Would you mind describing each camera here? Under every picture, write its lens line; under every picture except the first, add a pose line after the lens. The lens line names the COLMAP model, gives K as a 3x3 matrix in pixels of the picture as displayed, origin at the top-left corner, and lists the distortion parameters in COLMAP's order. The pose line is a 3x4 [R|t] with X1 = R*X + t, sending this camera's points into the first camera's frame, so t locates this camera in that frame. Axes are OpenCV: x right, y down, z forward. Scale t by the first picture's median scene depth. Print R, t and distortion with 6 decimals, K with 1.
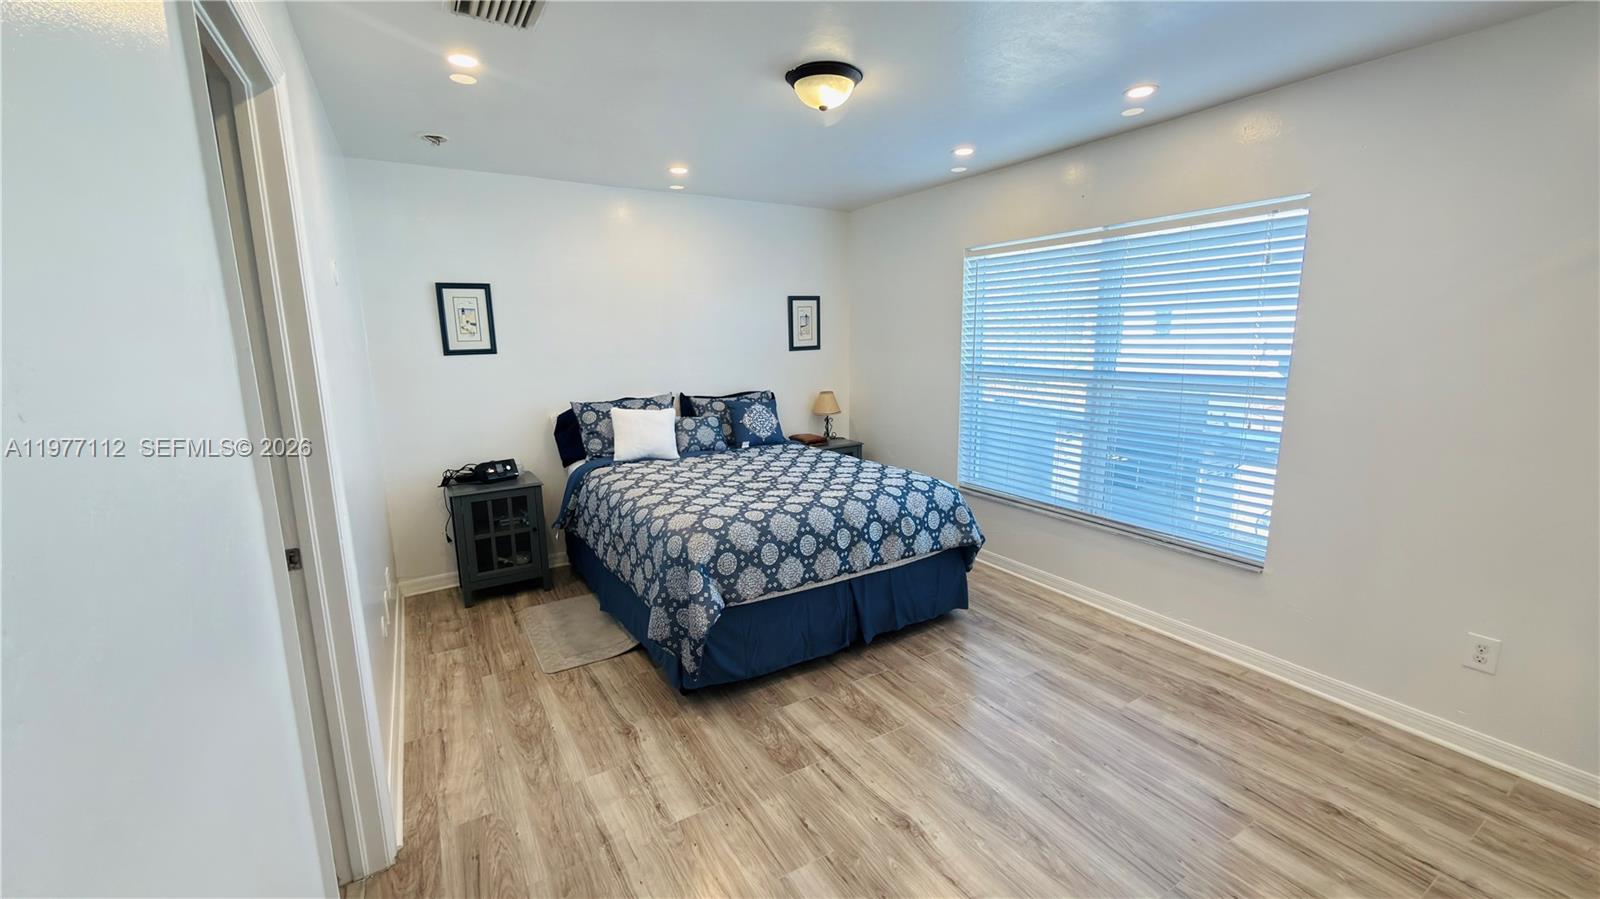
lens RADIAL K [[638.1, 0, 799.5], [0, 638.1, 440.4], [0, 0, 1]] dist [0.000401, 0.000416]
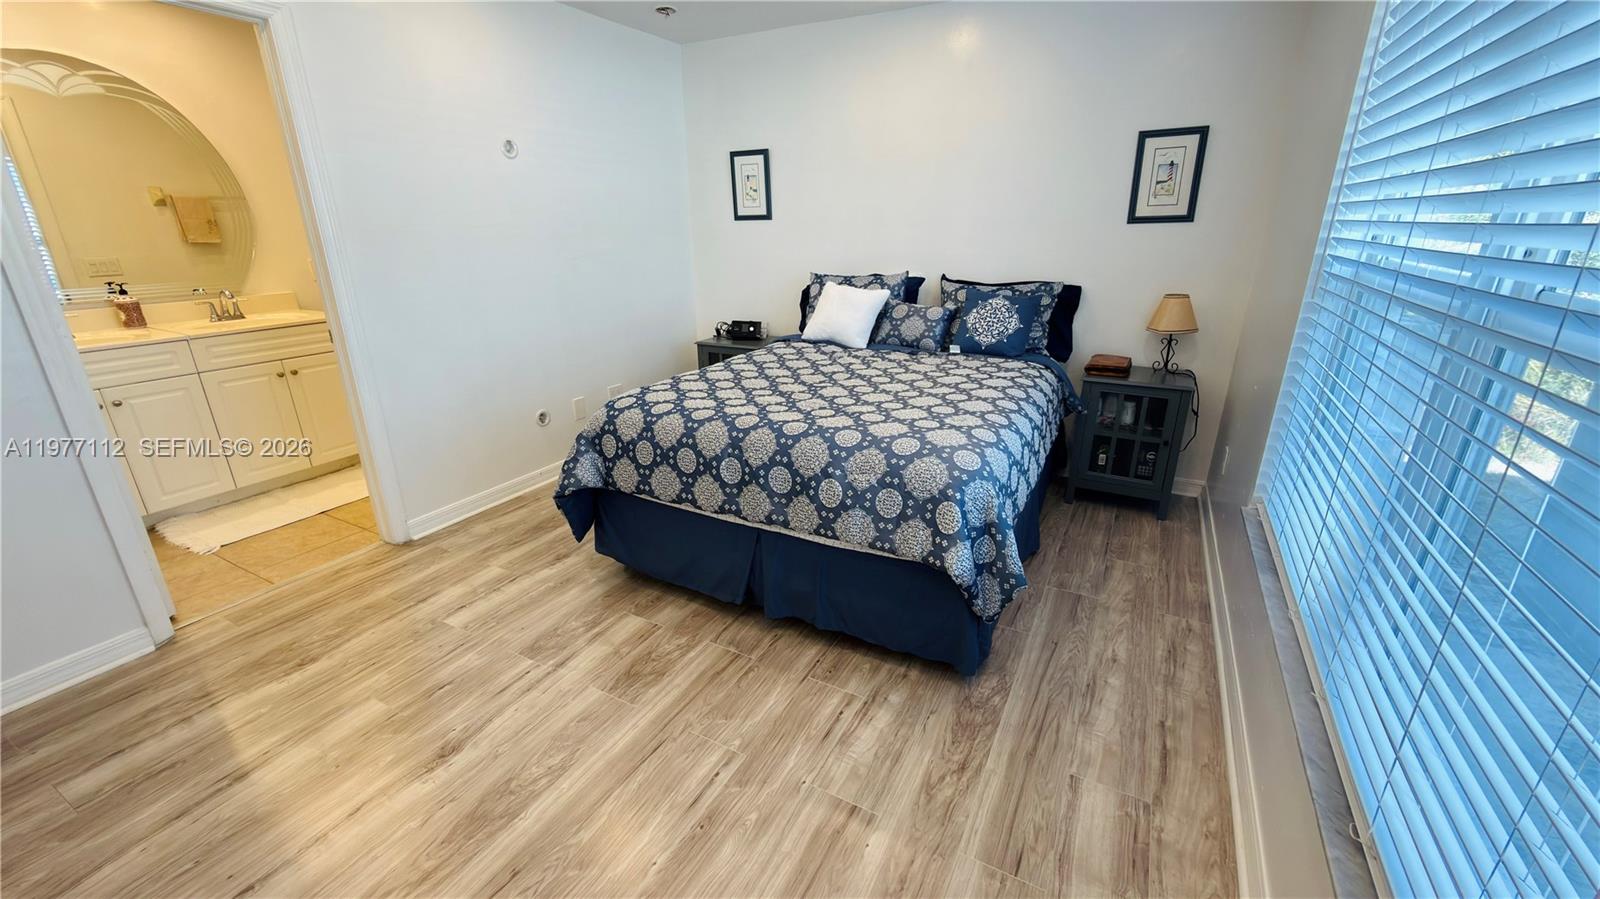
lens RADIAL K [[638.1, 0, 796.7], [0, 638.1, 442.2], [0, 0, 1]] dist [0.000401, 0.000416]
pose [[0.505208, 0.291334, -0.812336, 0.524819], [-0.140709, 0.956507, 0.255529, -0.061119], [0.851449, -0.014792, 0.524228, 0.491635]]
